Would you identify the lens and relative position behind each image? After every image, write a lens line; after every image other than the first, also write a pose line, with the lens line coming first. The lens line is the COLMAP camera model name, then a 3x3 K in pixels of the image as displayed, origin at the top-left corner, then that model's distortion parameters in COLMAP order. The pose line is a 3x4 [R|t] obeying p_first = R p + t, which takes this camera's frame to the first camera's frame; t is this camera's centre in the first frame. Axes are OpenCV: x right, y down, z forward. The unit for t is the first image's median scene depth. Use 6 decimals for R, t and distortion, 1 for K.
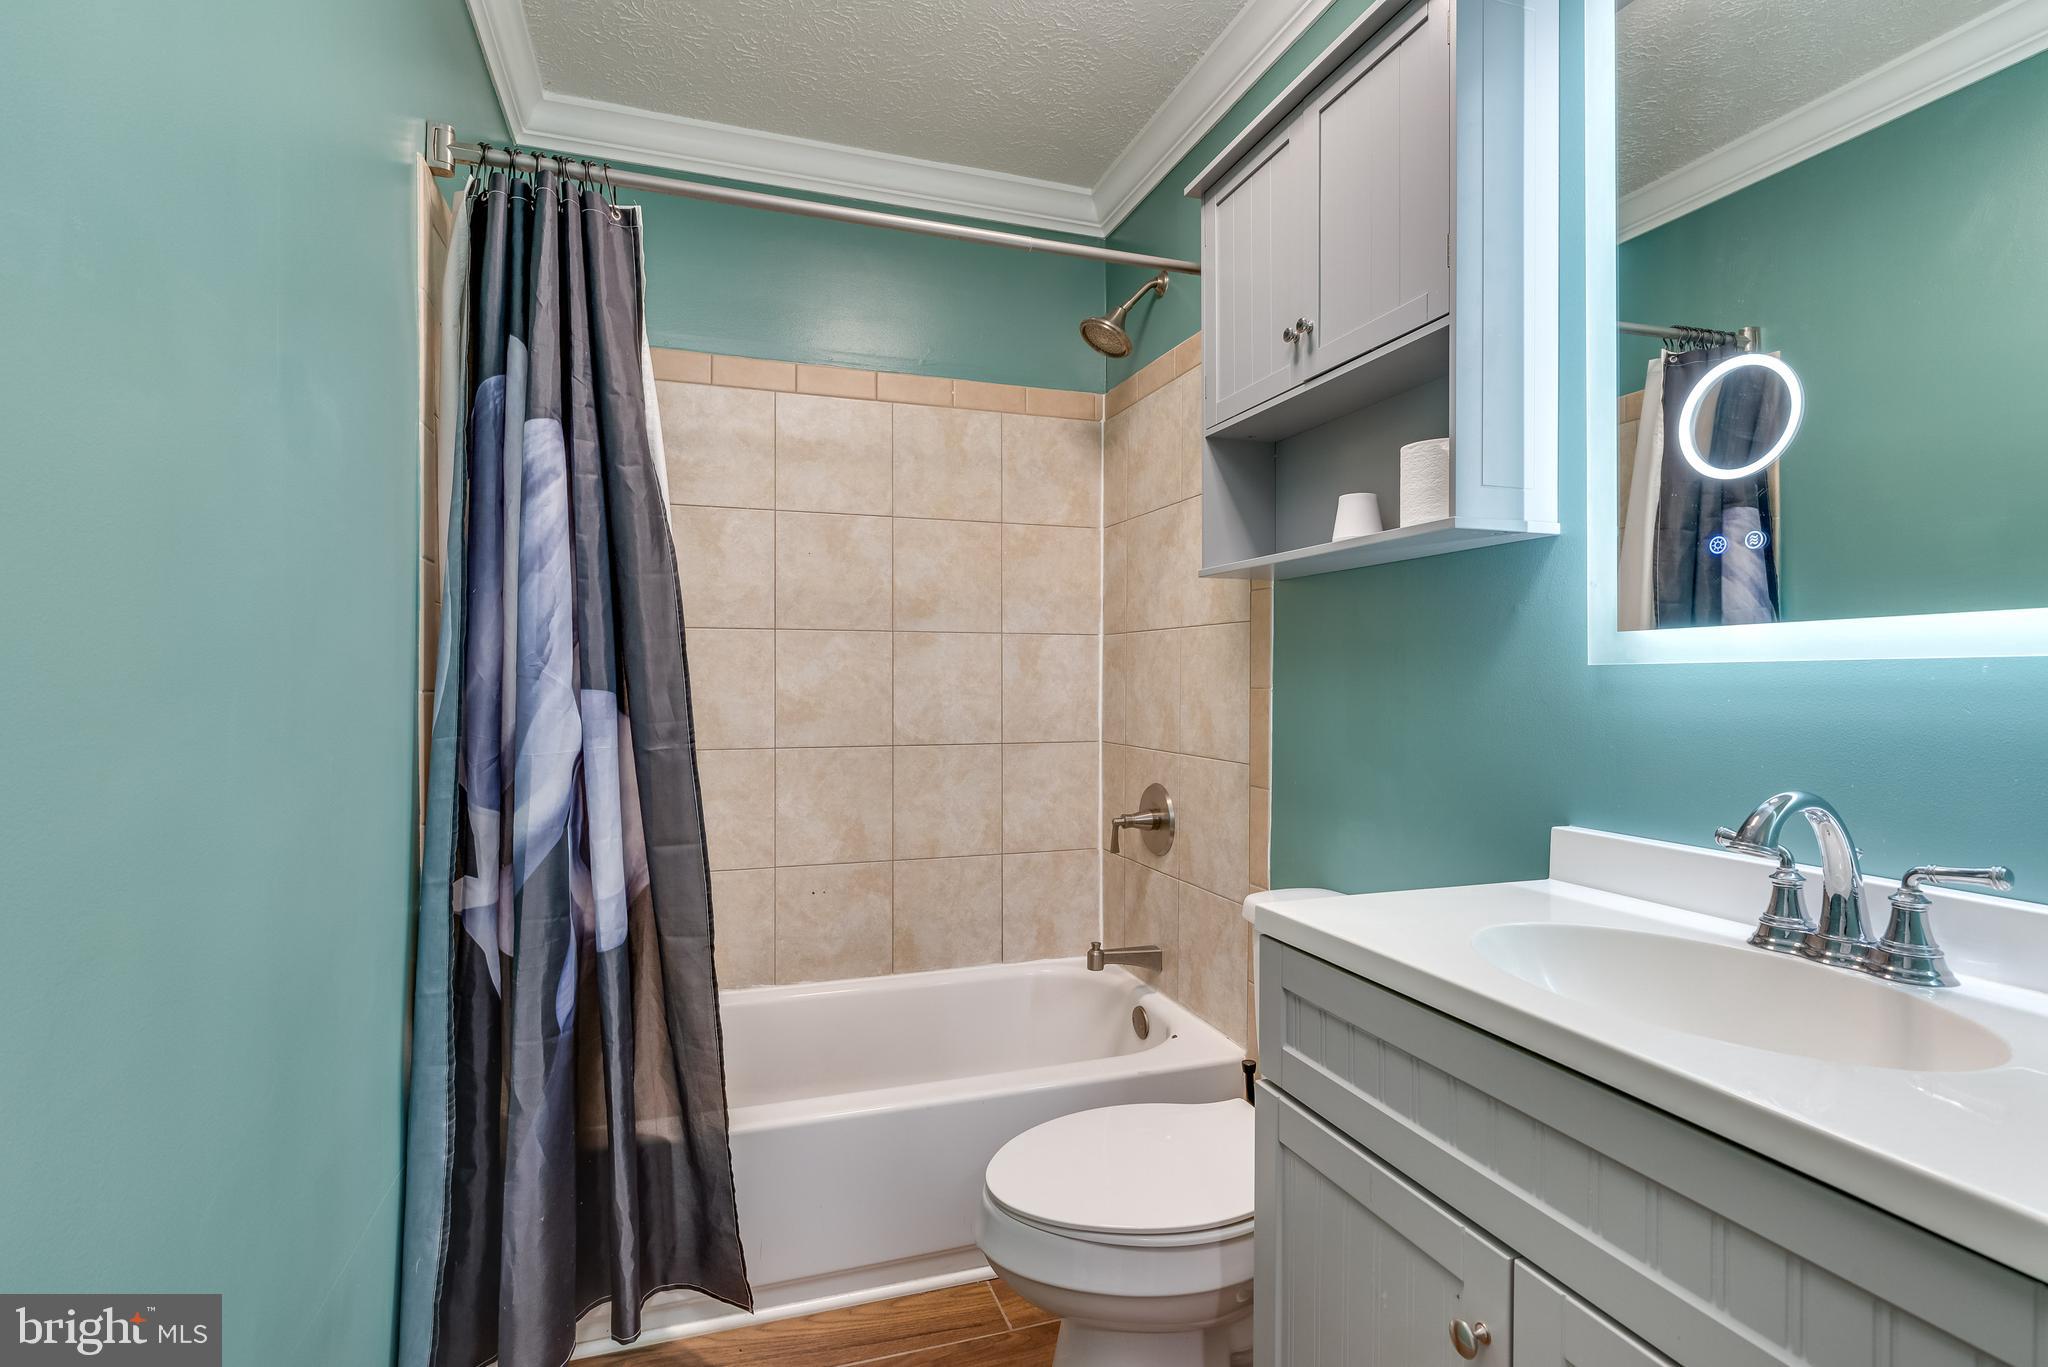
lens RADIAL K [[1007.2, 0, 1024.6], [0, 1007.2, 678.2], [0, 0, 1]] dist [0.001126, -0.000151]
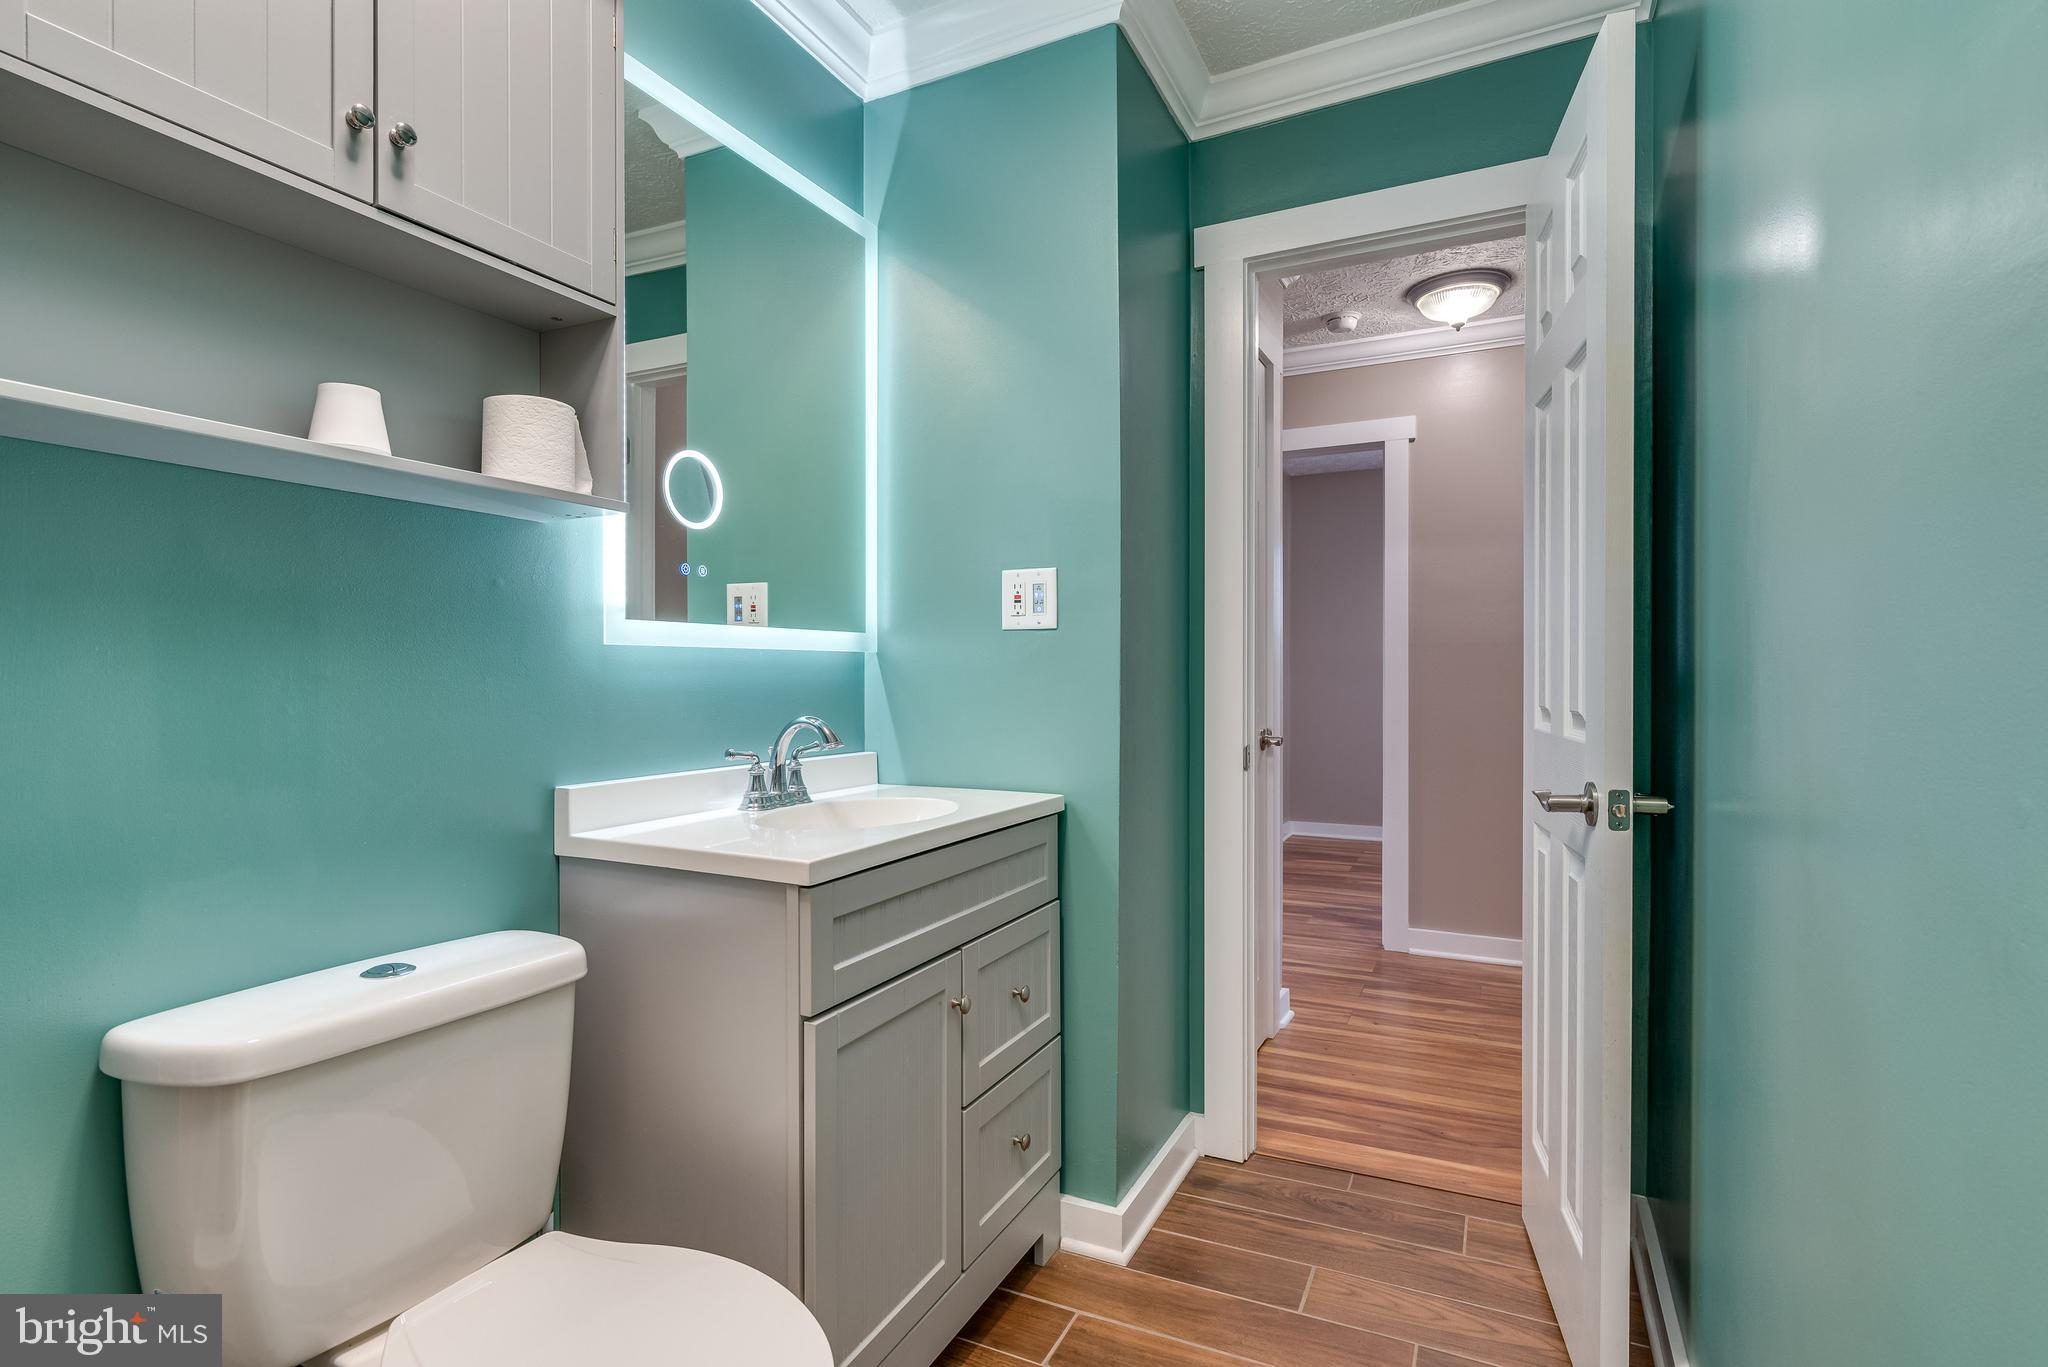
lens RADIAL K [[1007.2, 0, 1026.4], [0, 1007.2, 680.5], [0, 0, 1]] dist [0.001126, -0.000151]
pose [[-0.708654, -0.009124, 0.705497, -0.784405], [-0.005862, 0.999958, 0.007044, 0.023857], [-0.705532, 0.000856, -0.708678, 1.814598]]
